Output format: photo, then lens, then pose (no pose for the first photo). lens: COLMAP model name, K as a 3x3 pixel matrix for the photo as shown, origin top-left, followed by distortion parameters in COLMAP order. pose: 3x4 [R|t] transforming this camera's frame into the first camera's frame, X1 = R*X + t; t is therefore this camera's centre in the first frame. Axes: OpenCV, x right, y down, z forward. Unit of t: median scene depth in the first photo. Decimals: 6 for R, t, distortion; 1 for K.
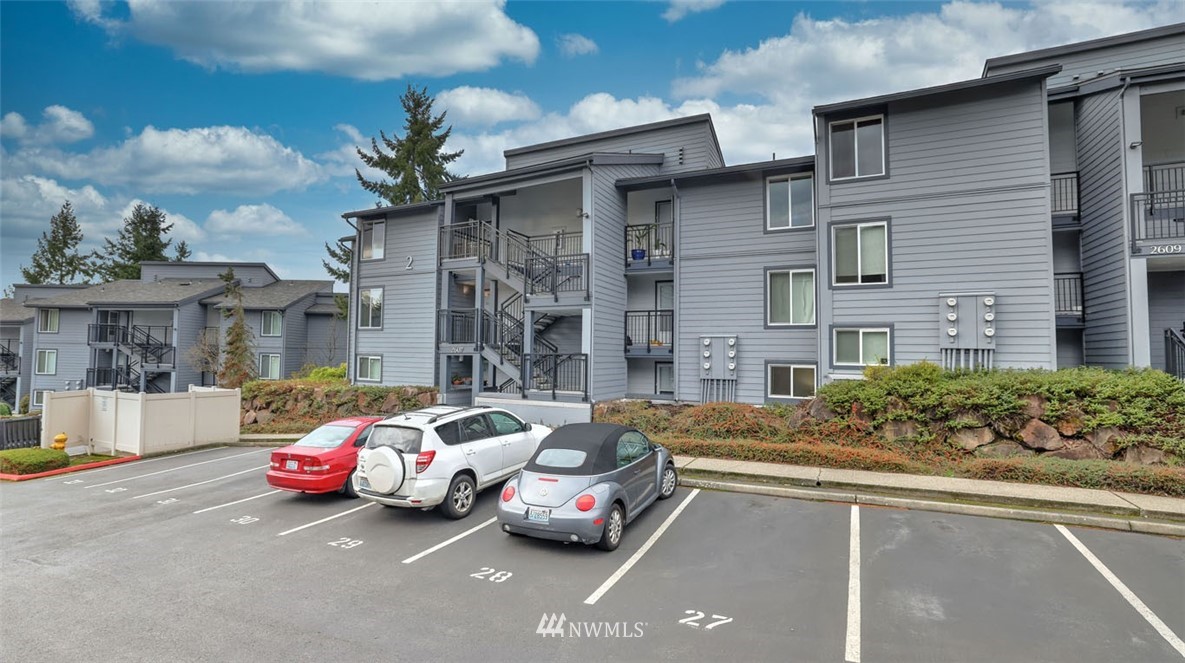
lens RADIAL K [[507.2, 0, 593.6], [0, 507.2, 329.0], [0, 0, 1]] dist [-0.000998, 0.000955]
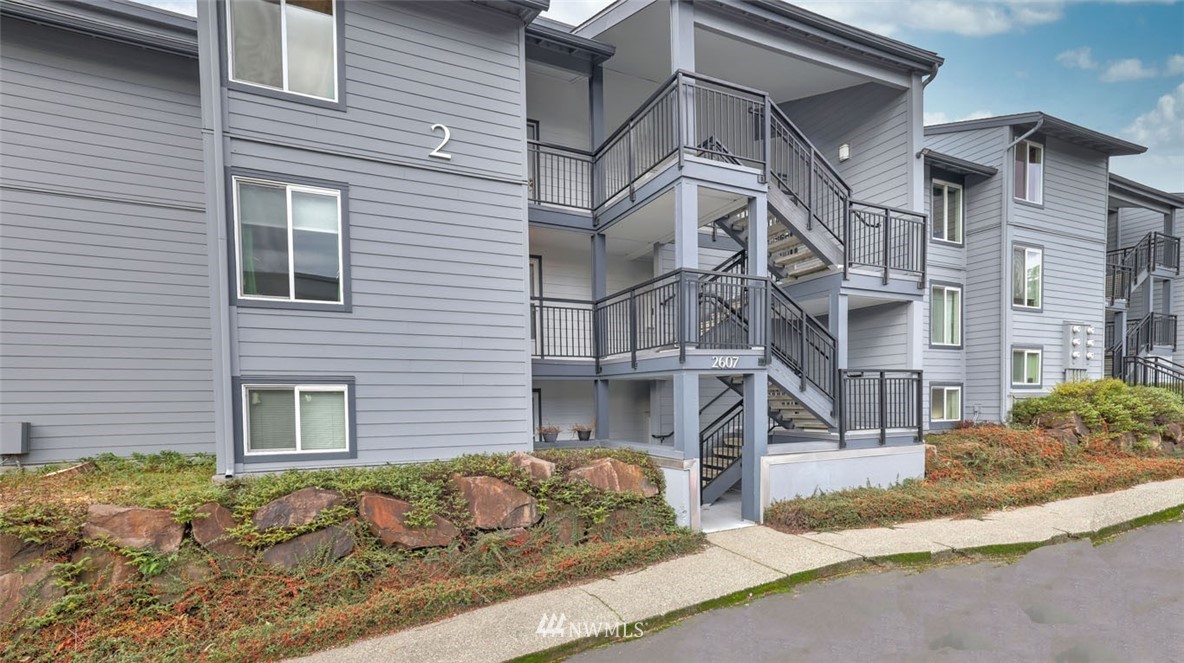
lens RADIAL K [[506.8, 0, 594.9], [0, 506.8, 409.2], [0, 0, 1]] dist [-0.000998, 0.000955]
pose [[0.670424, -0.036992, 0.741055, -0.797004], [-0.014564, 0.997908, 0.062989, 0.065036], [-0.741835, -0.053022, 0.668483, 0.885355]]
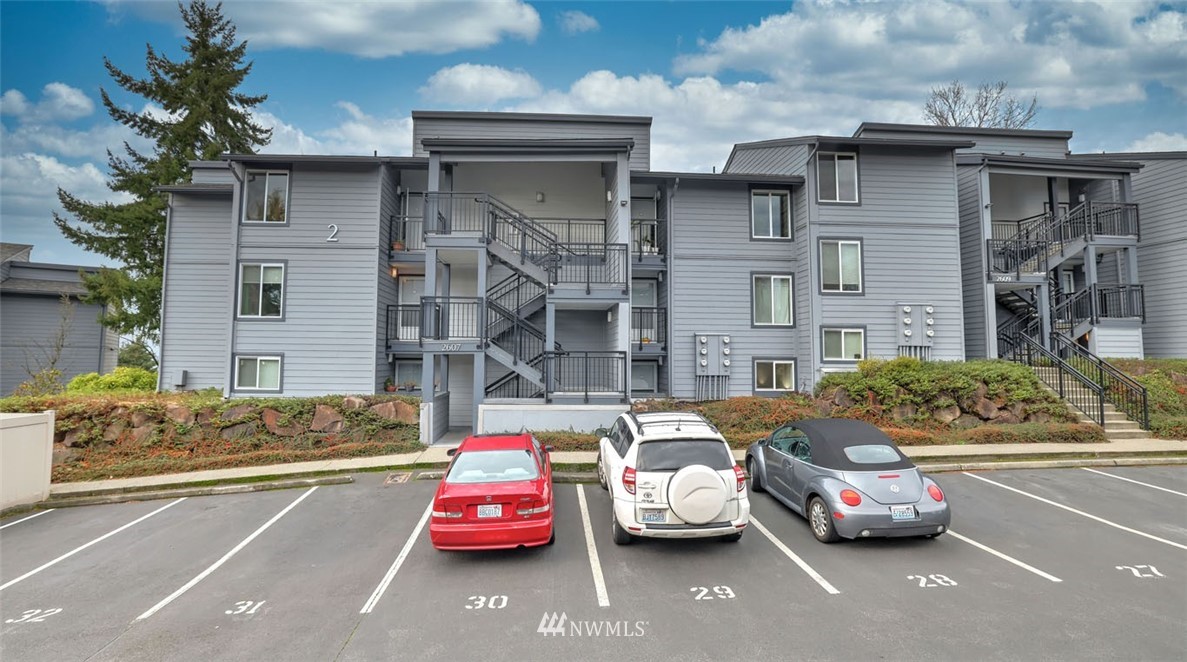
lens RADIAL K [[523.7, 0, 570.6], [0, 523.7, 319.3], [0, 0, 1]] dist [-0.019643, 0.003817]
pose [[0.886906, 0.025218, 0.461261, -0.555991], [-0.017329, 0.999622, -0.021330, 0.012415], [-0.461625, 0.010924, 0.887008, 0.198112]]
